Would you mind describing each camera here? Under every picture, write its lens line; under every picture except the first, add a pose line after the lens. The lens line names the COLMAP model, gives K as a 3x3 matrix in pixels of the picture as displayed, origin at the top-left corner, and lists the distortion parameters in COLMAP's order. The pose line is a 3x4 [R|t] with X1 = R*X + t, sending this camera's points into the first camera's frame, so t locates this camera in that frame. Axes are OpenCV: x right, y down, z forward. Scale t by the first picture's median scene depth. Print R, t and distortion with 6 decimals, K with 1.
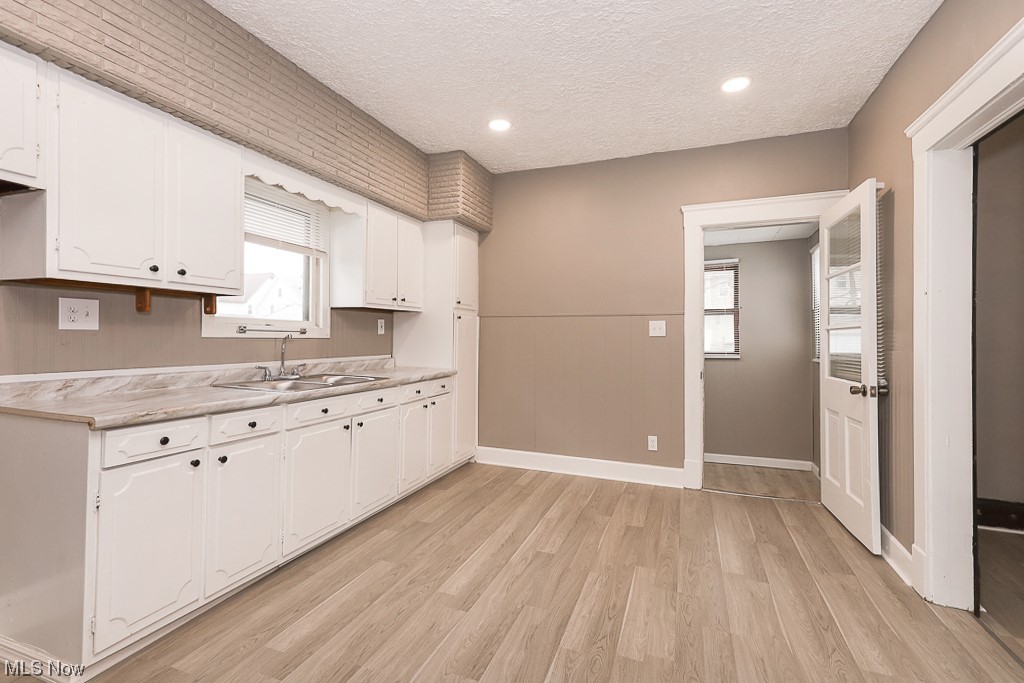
lens RADIAL K [[463.7, 0, 508.1], [0, 463.7, 335.8], [0, 0, 1]] dist [0.020452, 0.000133]
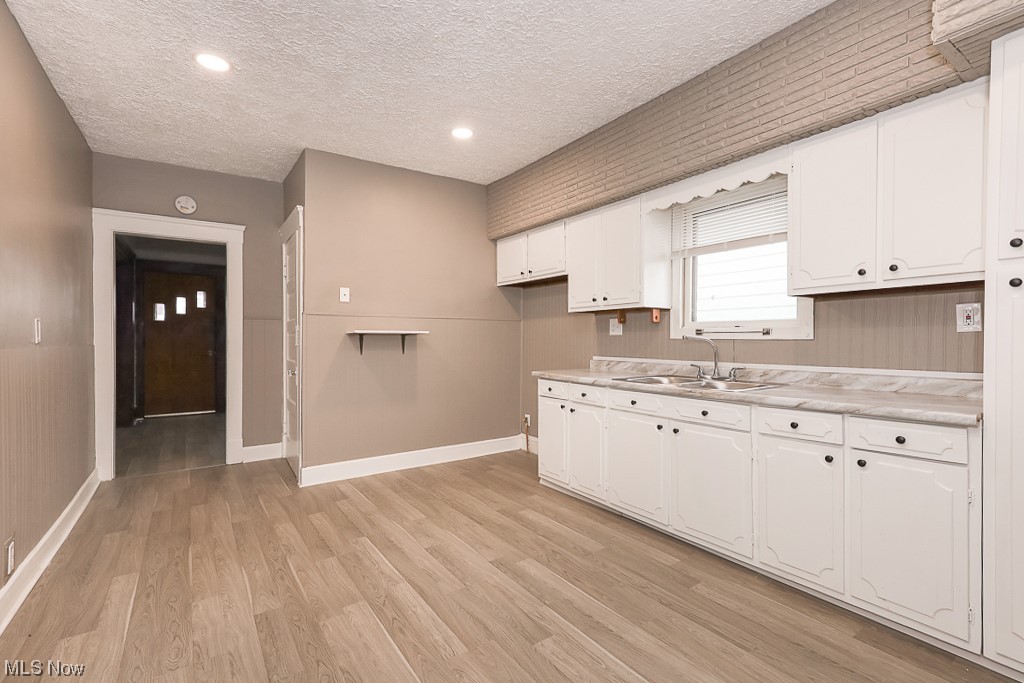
lens RADIAL K [[463.7, 0, 516.8], [0, 463.7, 351.7], [0, 0, 1]] dist [0.020452, 0.000133]
pose [[-0.552711, 0.010622, -0.833305, 0.651155], [-0.006504, 0.999833, 0.017058, 0.019114], [0.833348, 0.014848, -0.552550, 1.283741]]
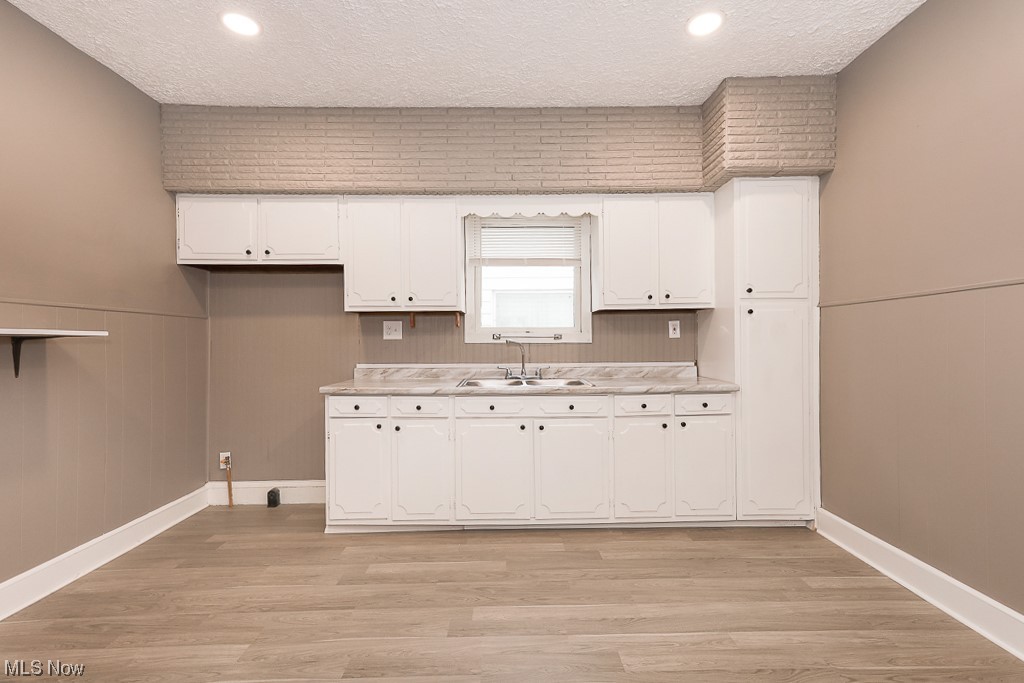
lens RADIAL K [[463.7, 0, 515.2], [0, 463.7, 347.7], [0, 0, 1]] dist [0.020452, 0.000133]
pose [[0.380348, -0.003588, -0.924837, 0.610849], [0.011157, 0.999938, 0.000709, 0.016298], [0.924776, -0.010588, 0.380364, 0.582473]]
